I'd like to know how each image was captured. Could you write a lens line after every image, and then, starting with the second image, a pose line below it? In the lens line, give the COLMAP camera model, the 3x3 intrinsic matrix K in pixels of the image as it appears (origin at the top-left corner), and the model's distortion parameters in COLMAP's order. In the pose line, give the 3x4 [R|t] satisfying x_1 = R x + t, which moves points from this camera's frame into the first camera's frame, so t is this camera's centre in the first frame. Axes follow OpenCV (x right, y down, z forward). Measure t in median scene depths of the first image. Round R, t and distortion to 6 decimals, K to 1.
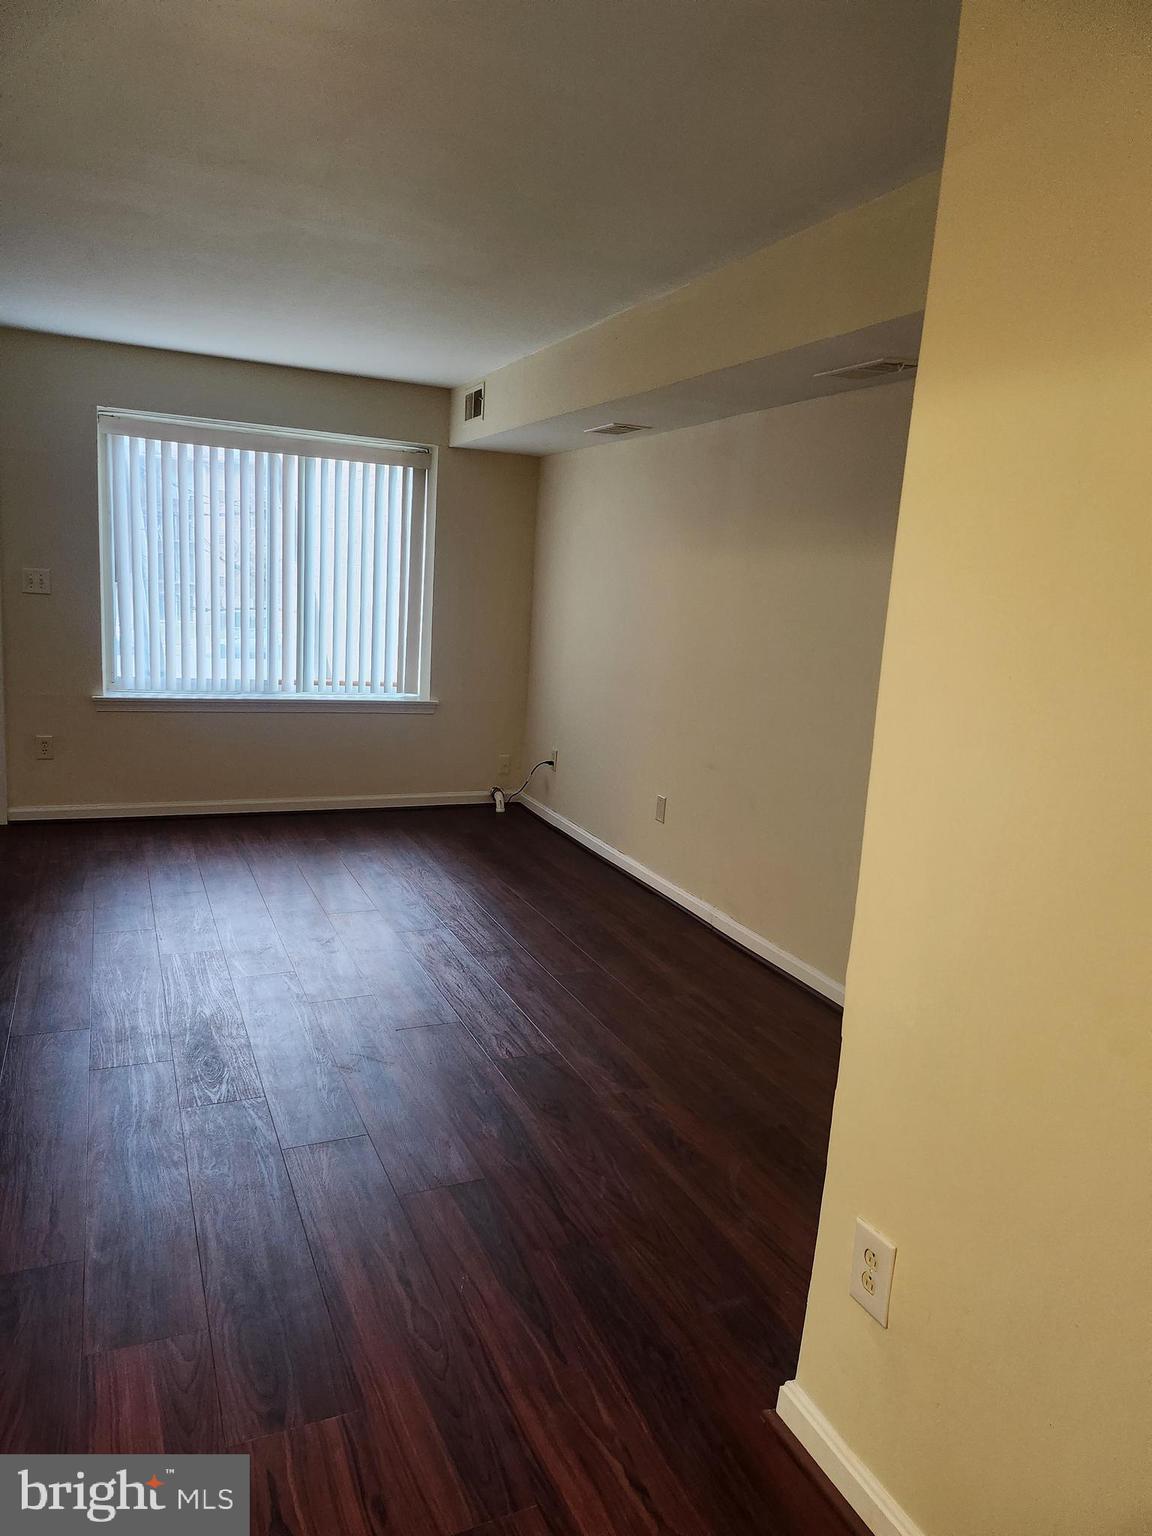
lens RADIAL K [[1069.6, 0, 581.5], [0, 1069.6, 764.0], [0, 0, 1]] dist [0.080348, -0.073951]
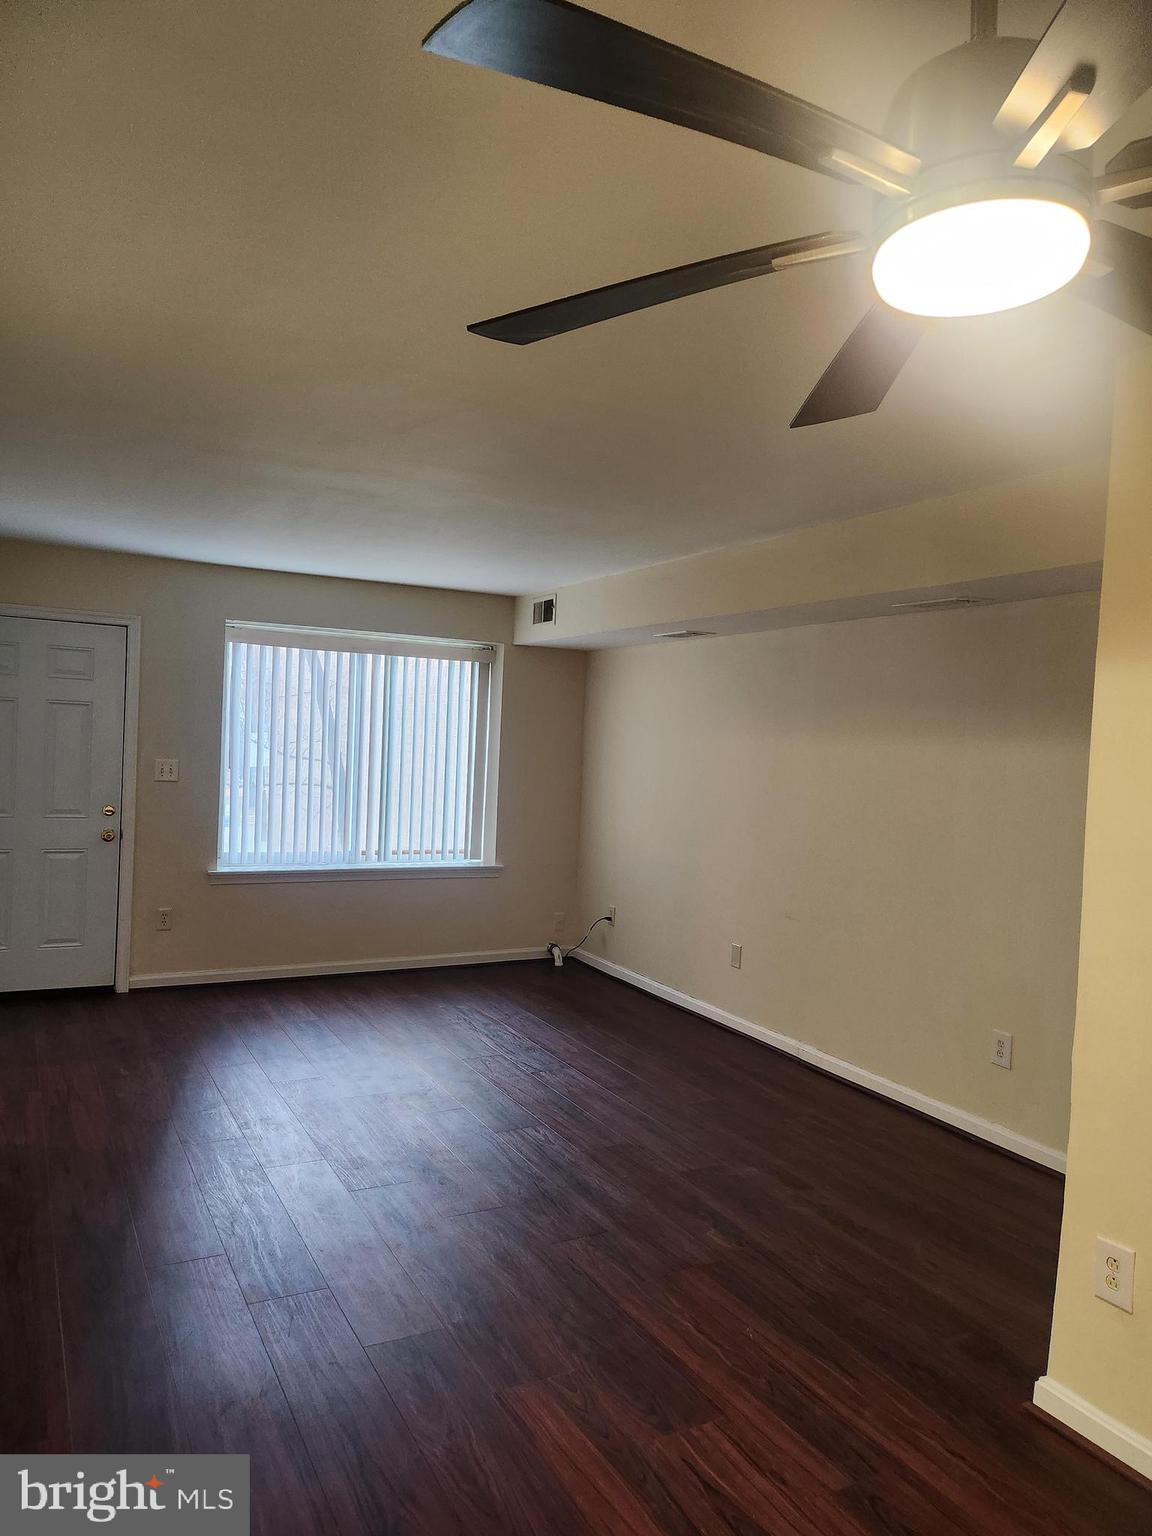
lens RADIAL K [[1069.6, 0, 572.9], [0, 1069.6, 775.3], [0, 0, 1]] dist [0.080348, -0.073951]
pose [[0.997338, -0.020598, 0.069944, -0.154161], [0.030001, 0.990230, -0.136175, 0.001760], [-0.066455, 0.137911, 0.988213, -0.127148]]
